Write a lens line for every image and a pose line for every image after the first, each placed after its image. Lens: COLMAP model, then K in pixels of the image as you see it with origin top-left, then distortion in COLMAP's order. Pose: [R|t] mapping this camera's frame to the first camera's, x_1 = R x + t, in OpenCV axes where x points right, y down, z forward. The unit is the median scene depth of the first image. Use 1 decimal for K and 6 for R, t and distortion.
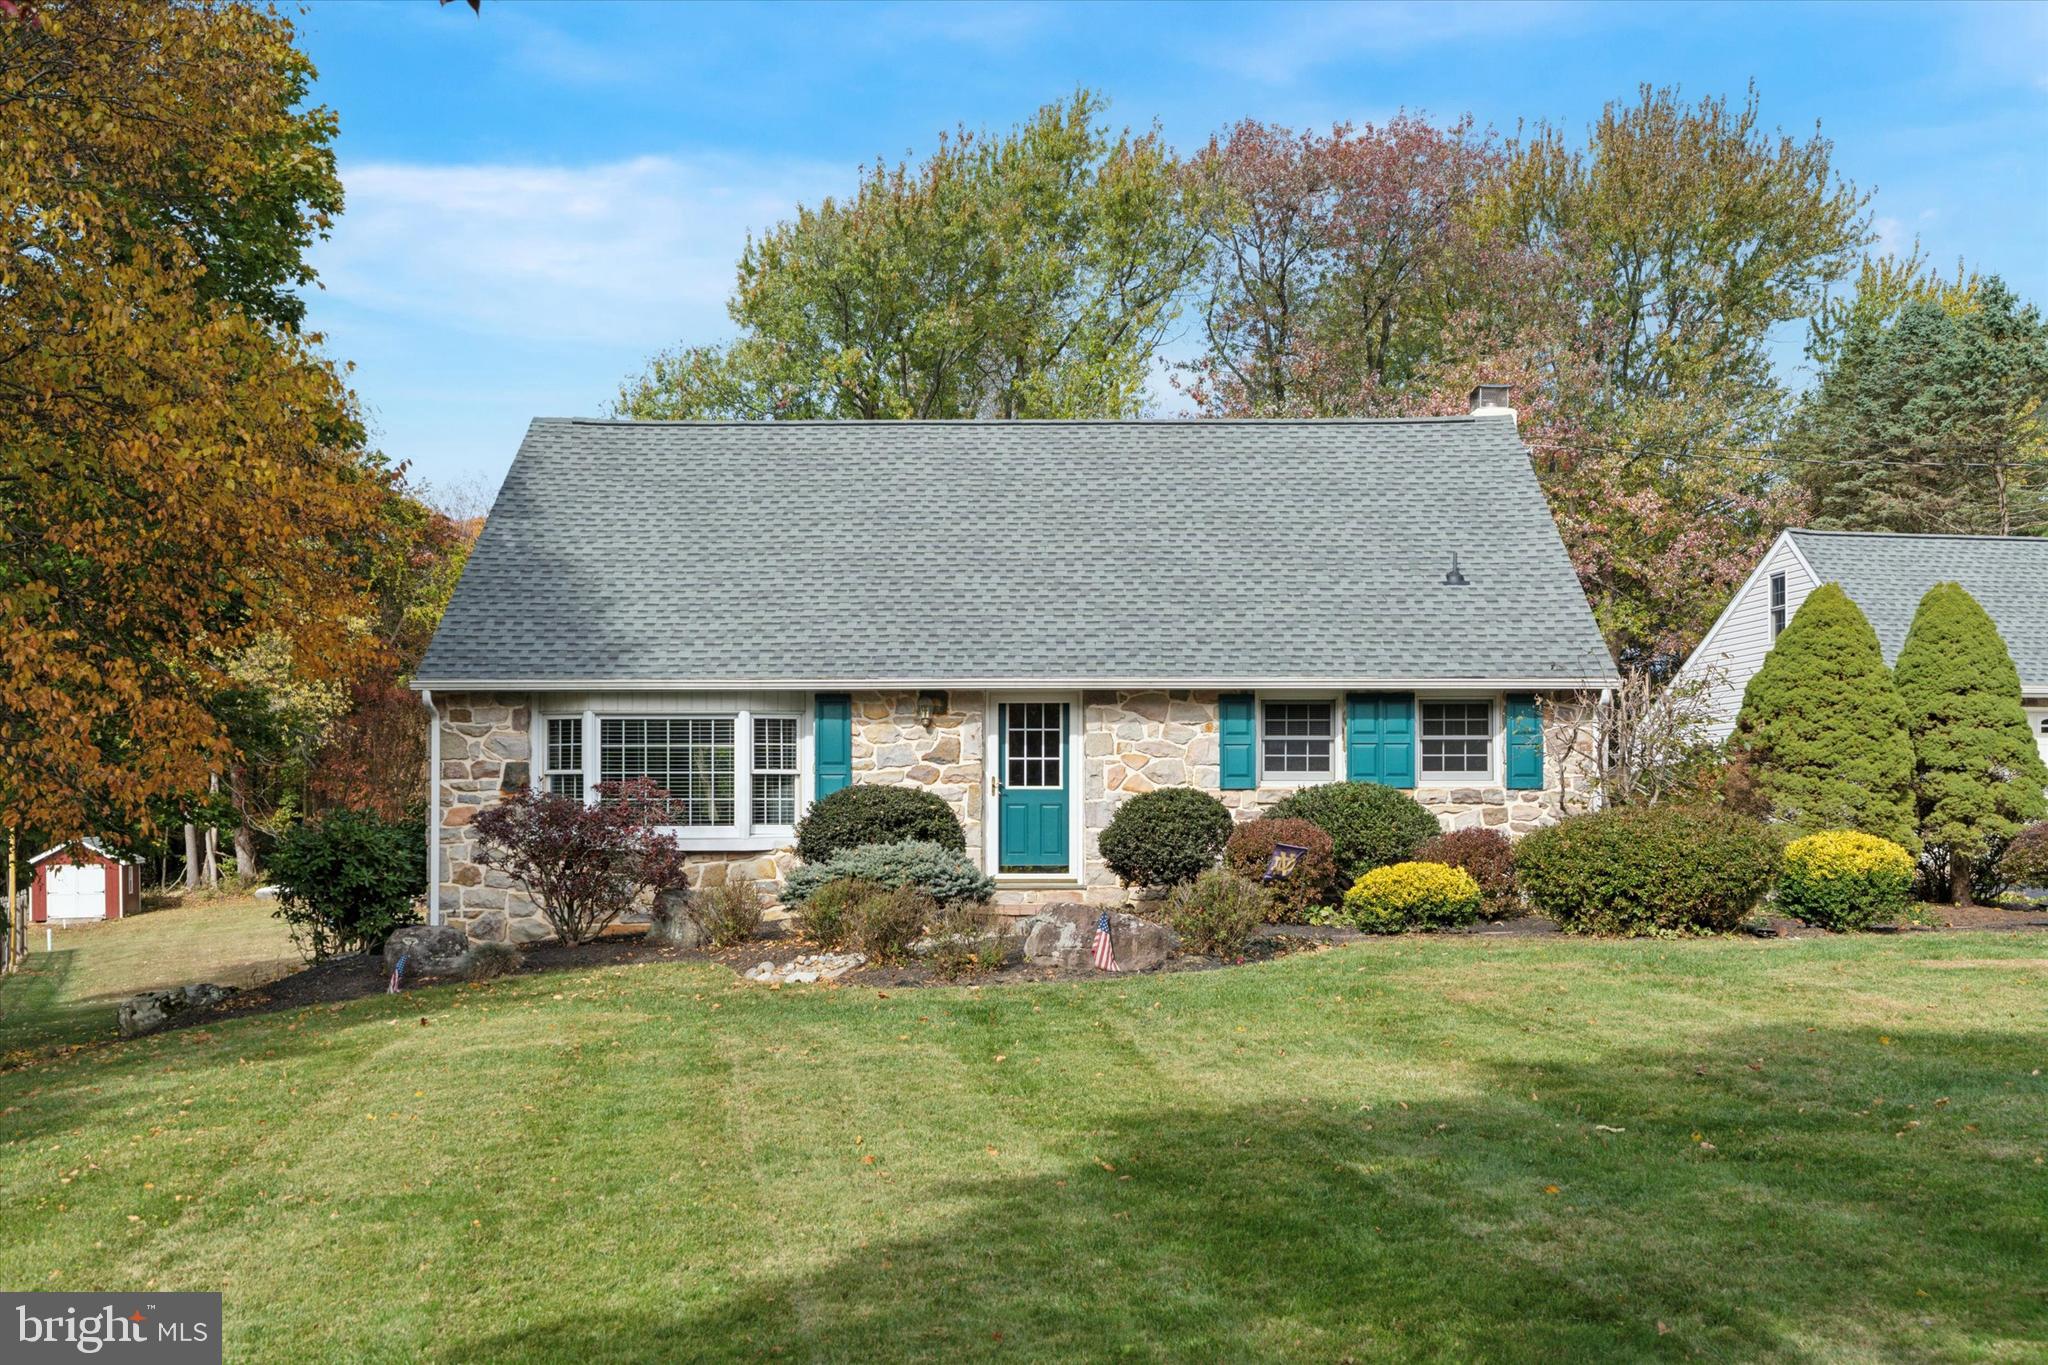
lens RADIAL K [[2038.1, 0, 1023.9], [0, 2038.1, 678.0], [0, 0, 1]] dist [0.006683, 0.000000]
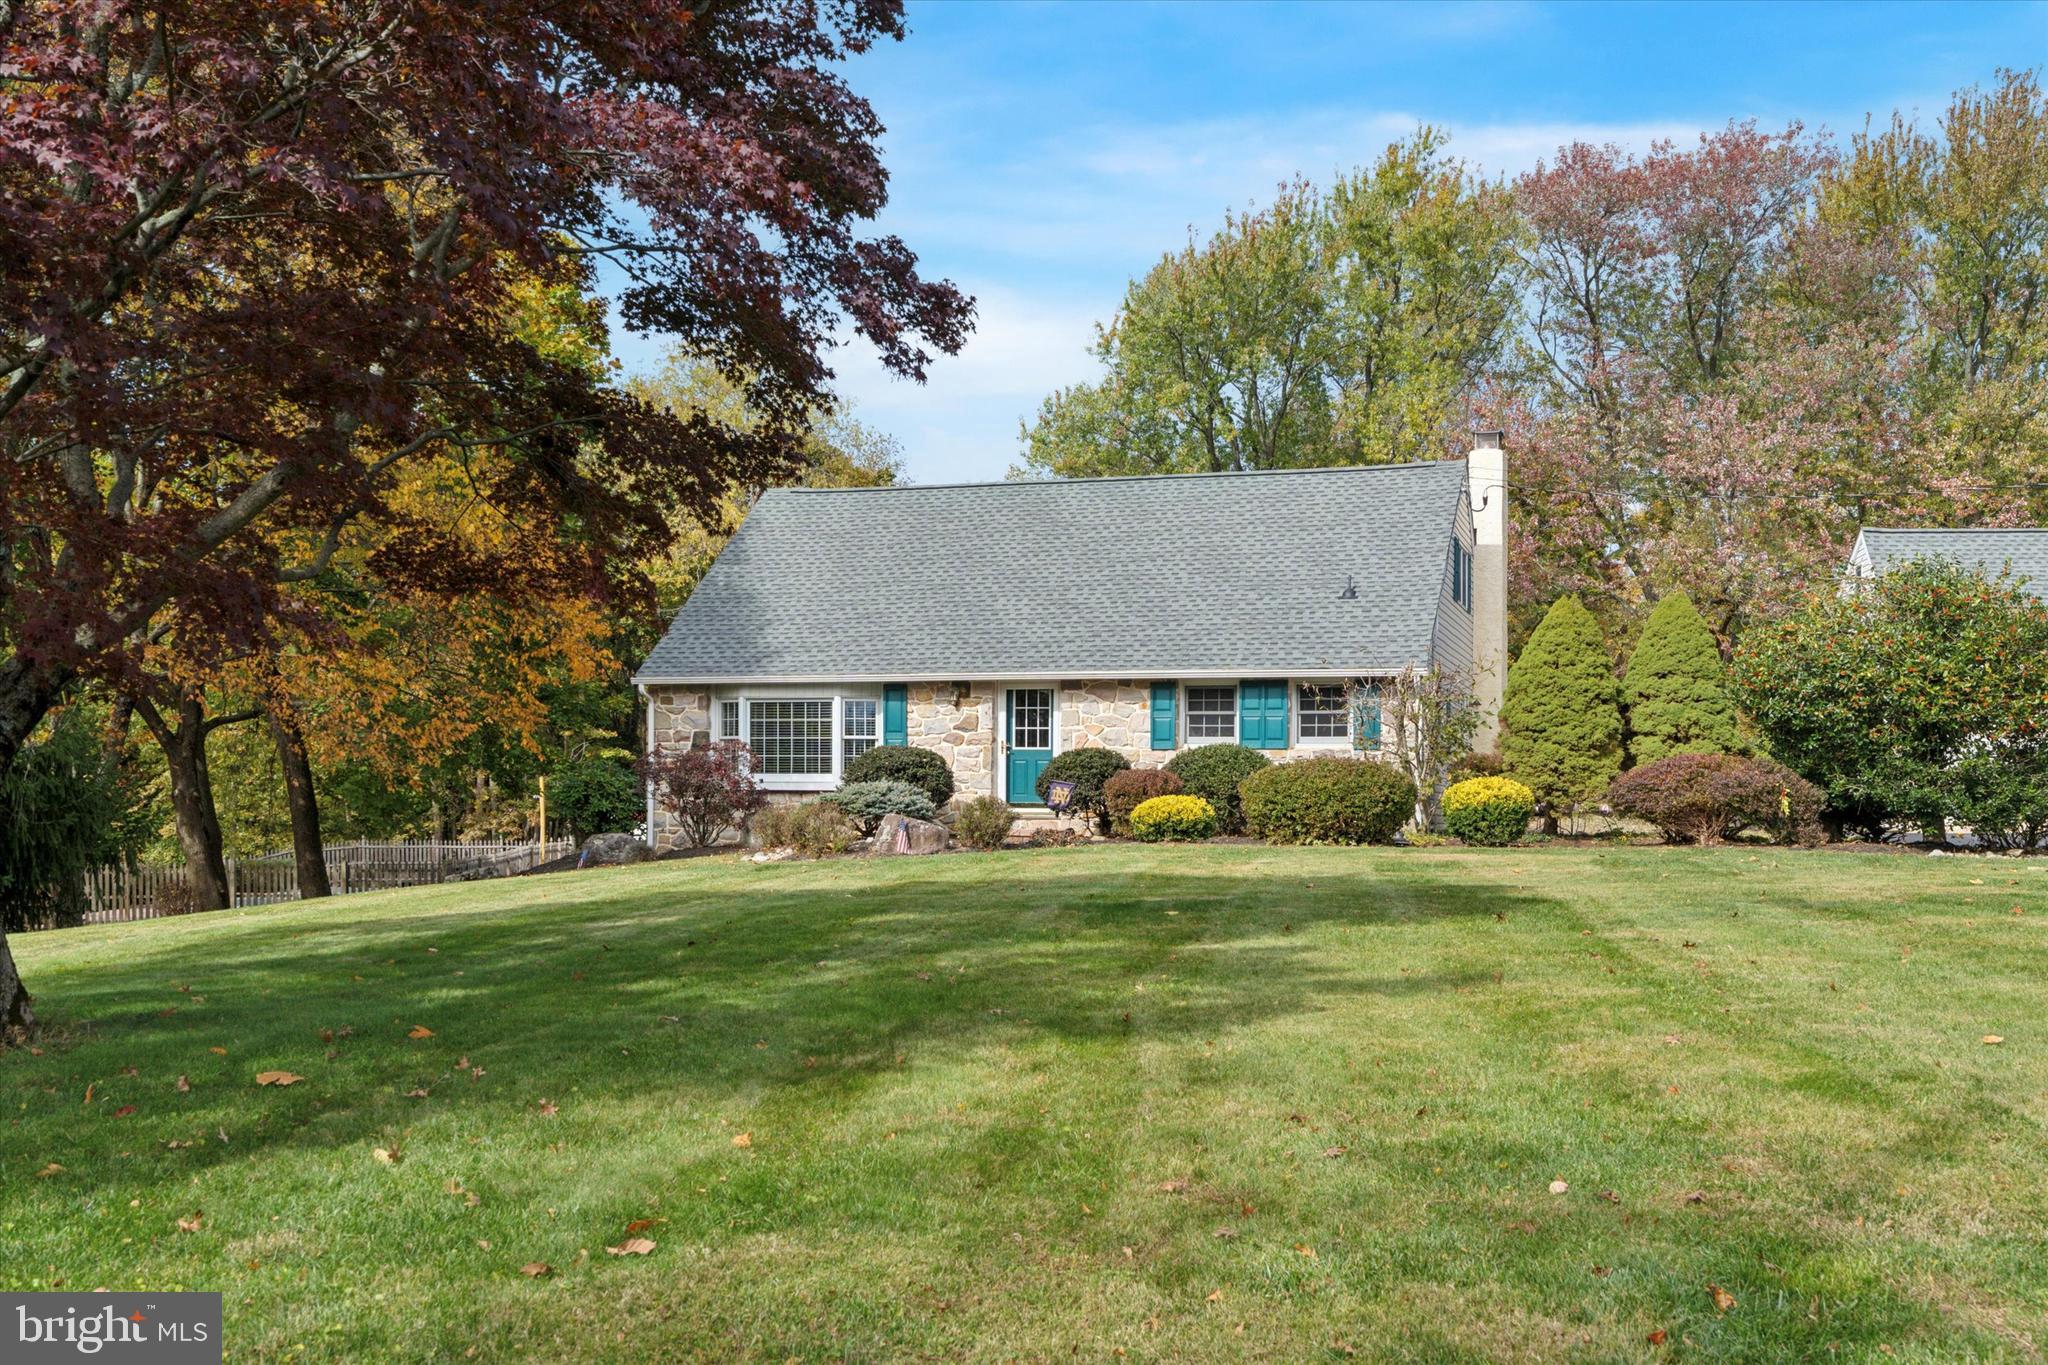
lens RADIAL K [[2038.1, 0, 1024.1], [0, 2038.1, 686.9], [0, 0, 1]] dist [0.006683, 0.000000]
pose [[0.956827, -0.008007, -0.290548, 0.420115], [0.012234, 0.999844, 0.012733, -0.007690], [0.290400, -0.015738, 0.956776, -0.373152]]
